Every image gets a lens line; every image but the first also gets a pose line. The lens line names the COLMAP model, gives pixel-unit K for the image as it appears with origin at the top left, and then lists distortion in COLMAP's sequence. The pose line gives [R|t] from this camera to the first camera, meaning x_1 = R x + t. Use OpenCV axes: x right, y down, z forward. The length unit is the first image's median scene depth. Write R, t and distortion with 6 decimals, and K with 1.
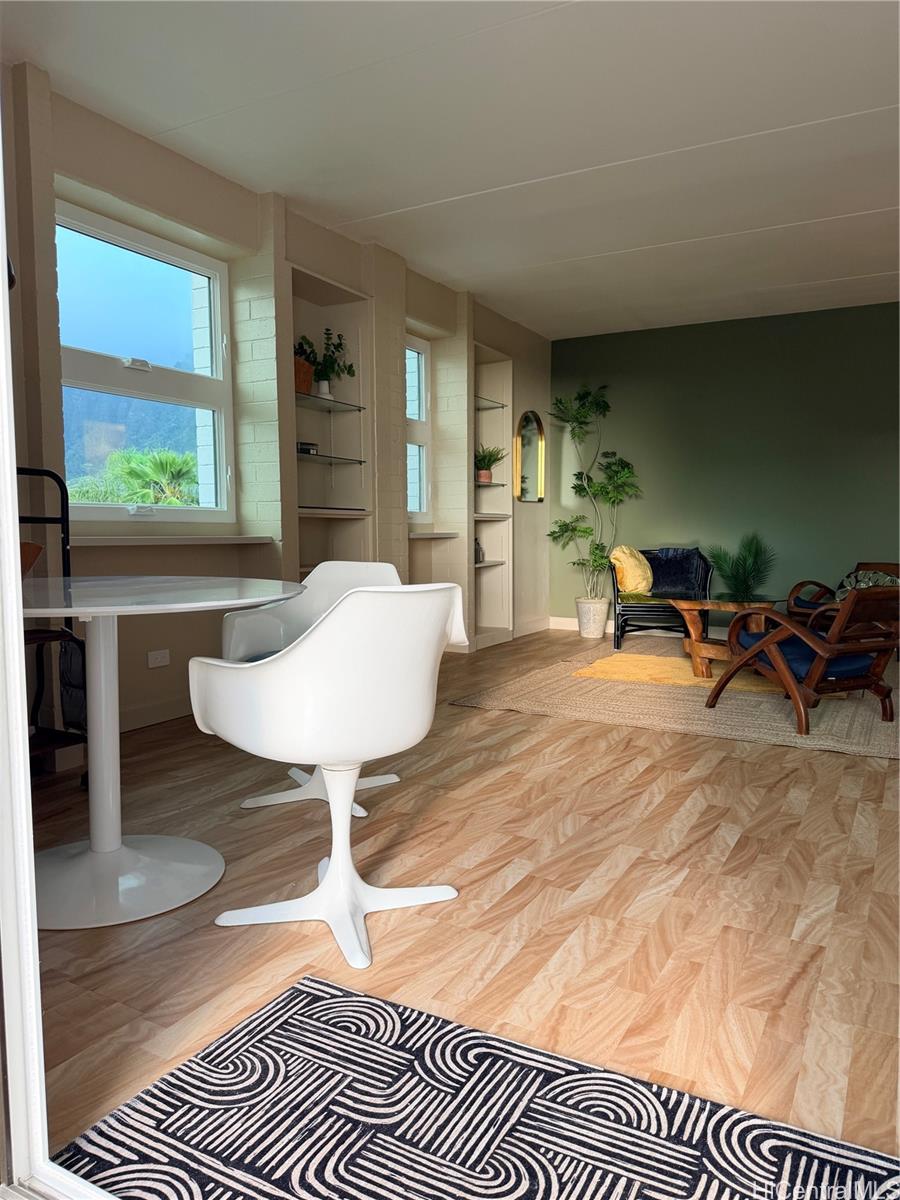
lens RADIAL K [[857.4, 0, 457.3], [0, 857.4, 598.4], [0, 0, 1]] dist [0.044663, -0.050099]
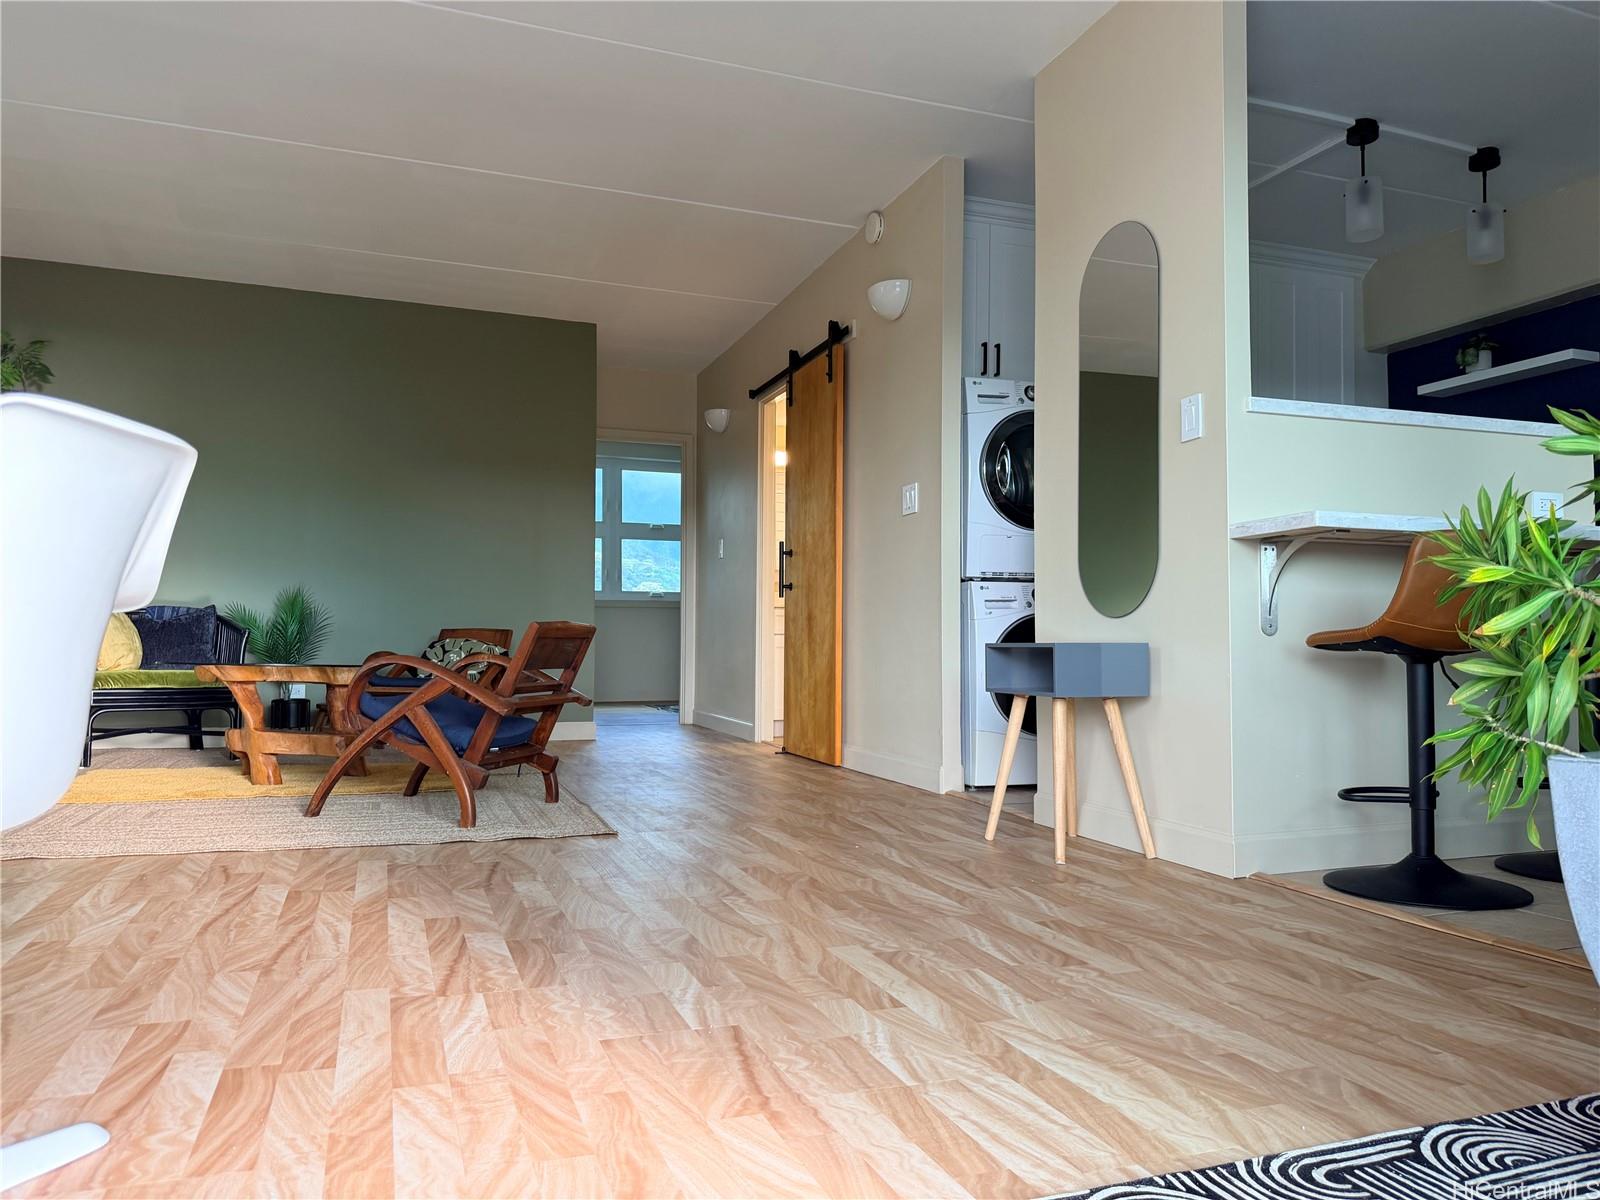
lens RADIAL K [[1143.3, 0, 785.9], [0, 1143.3, 603.8], [0, 0, 1]] dist [0.044663, -0.050099]
pose [[0.684130, 0.025493, 0.728915, -0.193564], [0.052940, 0.995017, -0.084487, 0.109065], [-0.727436, 0.096389, 0.679371, 0.230407]]
